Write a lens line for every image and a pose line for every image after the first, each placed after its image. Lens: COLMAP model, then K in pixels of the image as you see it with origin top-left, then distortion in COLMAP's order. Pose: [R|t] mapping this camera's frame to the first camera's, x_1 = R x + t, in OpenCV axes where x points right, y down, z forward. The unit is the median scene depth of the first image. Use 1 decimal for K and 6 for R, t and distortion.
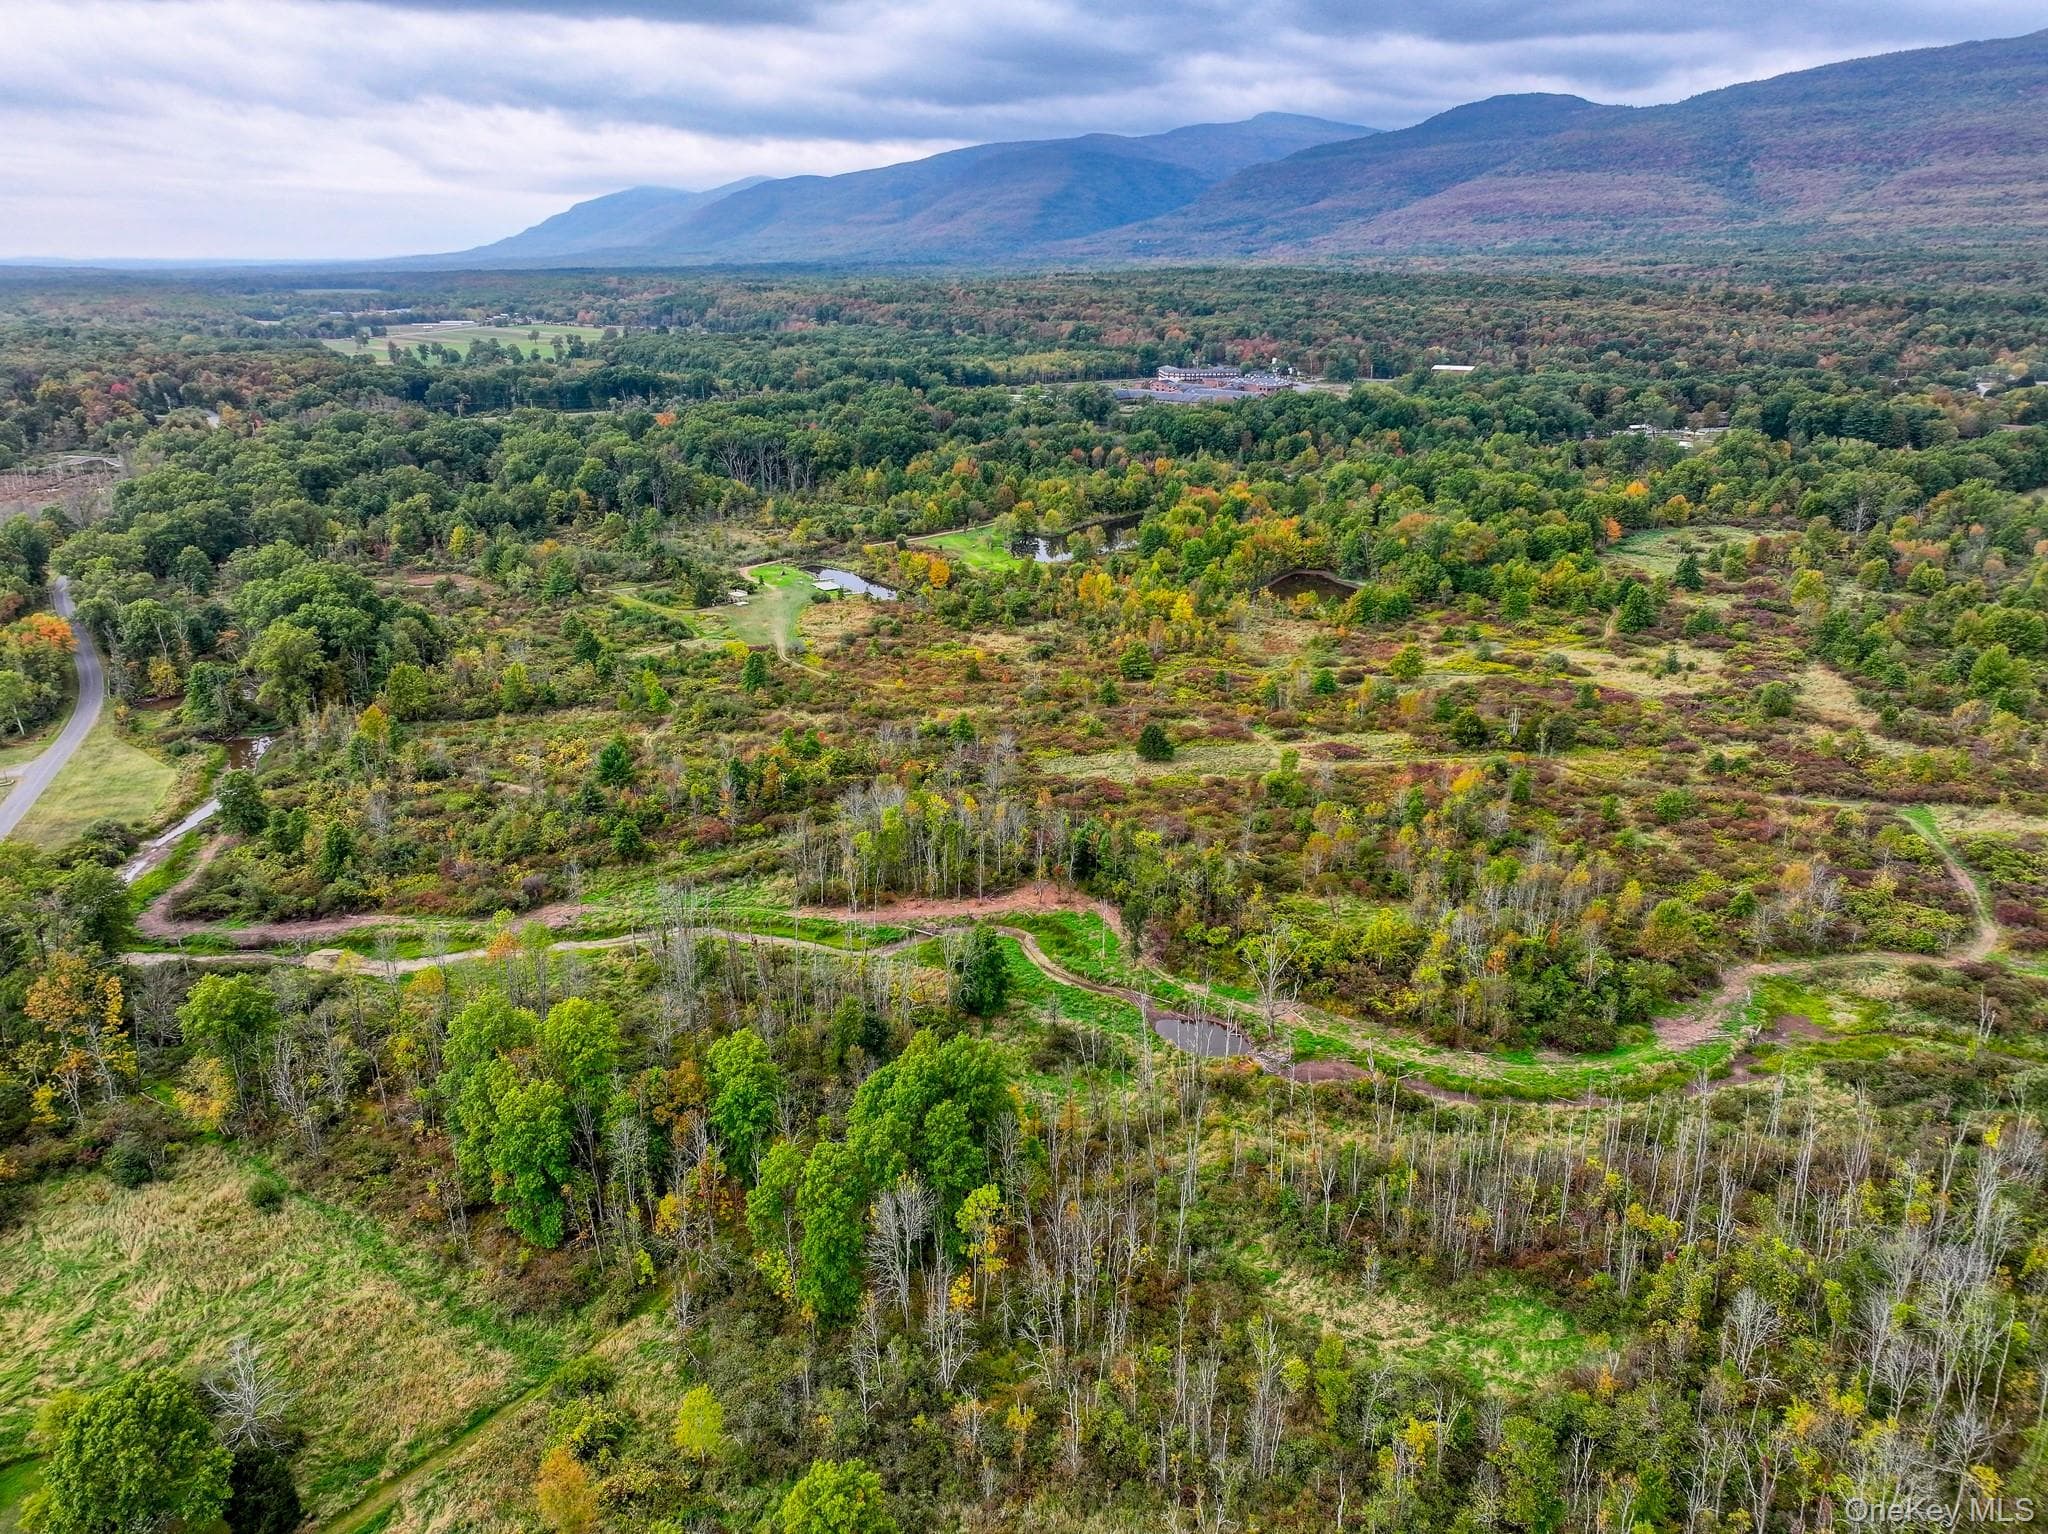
lens RADIAL K [[1440.1, 0, 1022.8], [0, 1440.1, 760.2], [0, 0, 1]] dist [-0.002217, 0.019424]
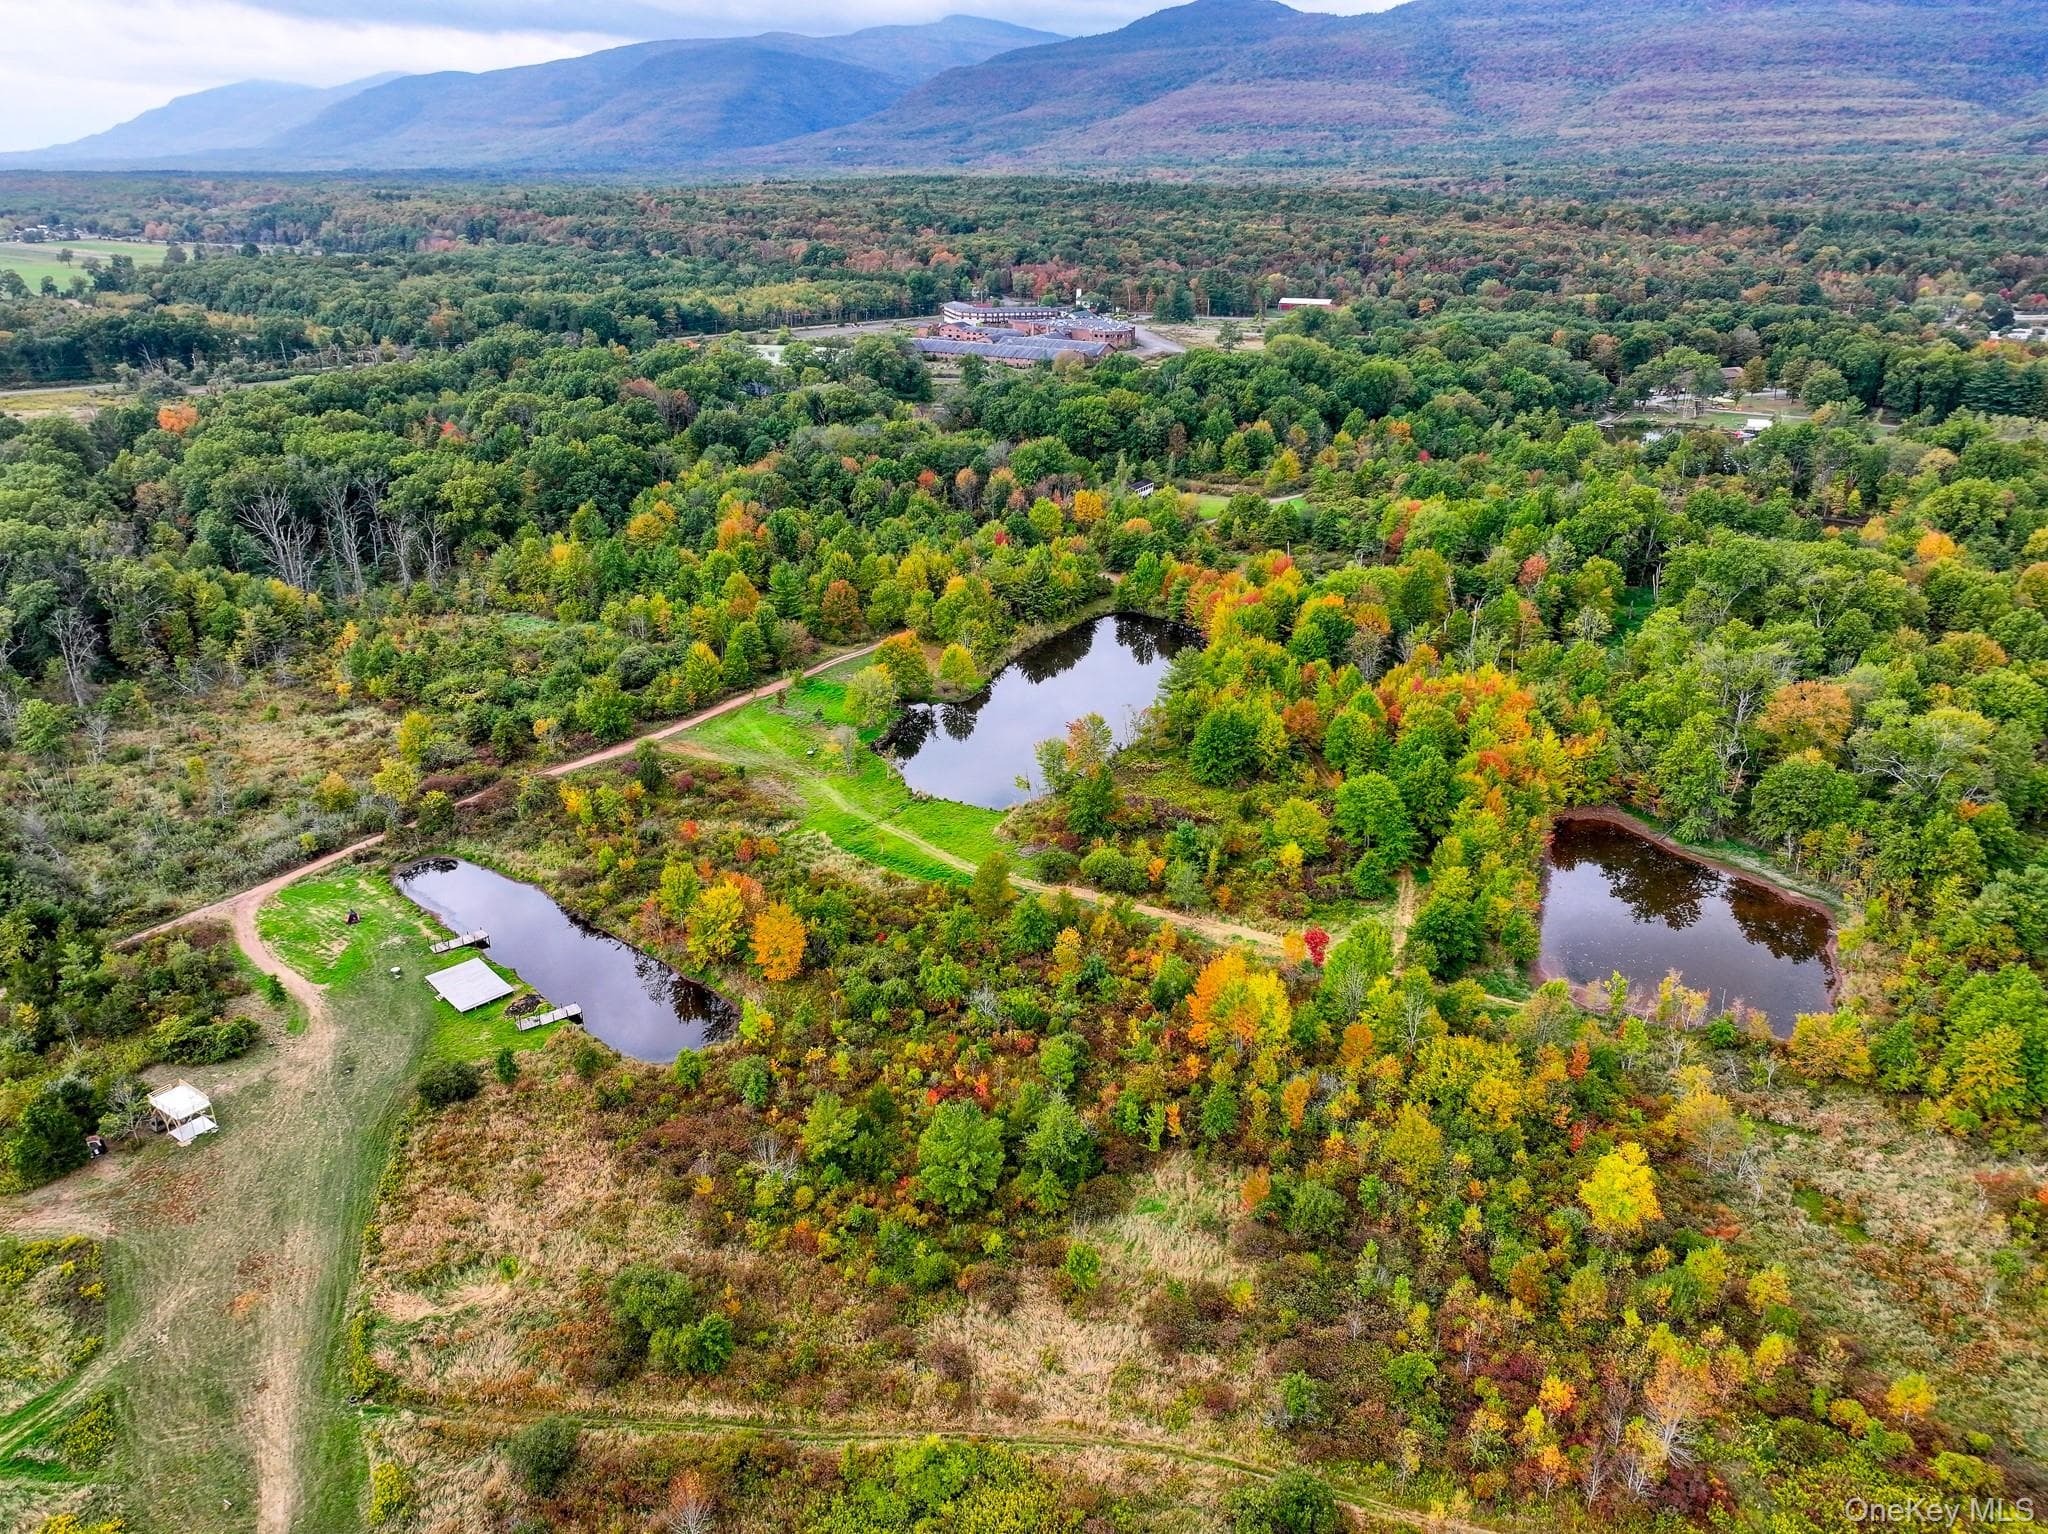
lens RADIAL K [[1440.1, 0, 1022.8], [0, 1440.1, 760.2], [0, 0, 1]] dist [-0.002217, 0.019424]
pose [[0.979099, -0.068236, 0.191597, -0.021129], [0.058050, 0.996611, 0.058286, -0.064059], [-0.194925, -0.045945, 0.979741, 0.203512]]
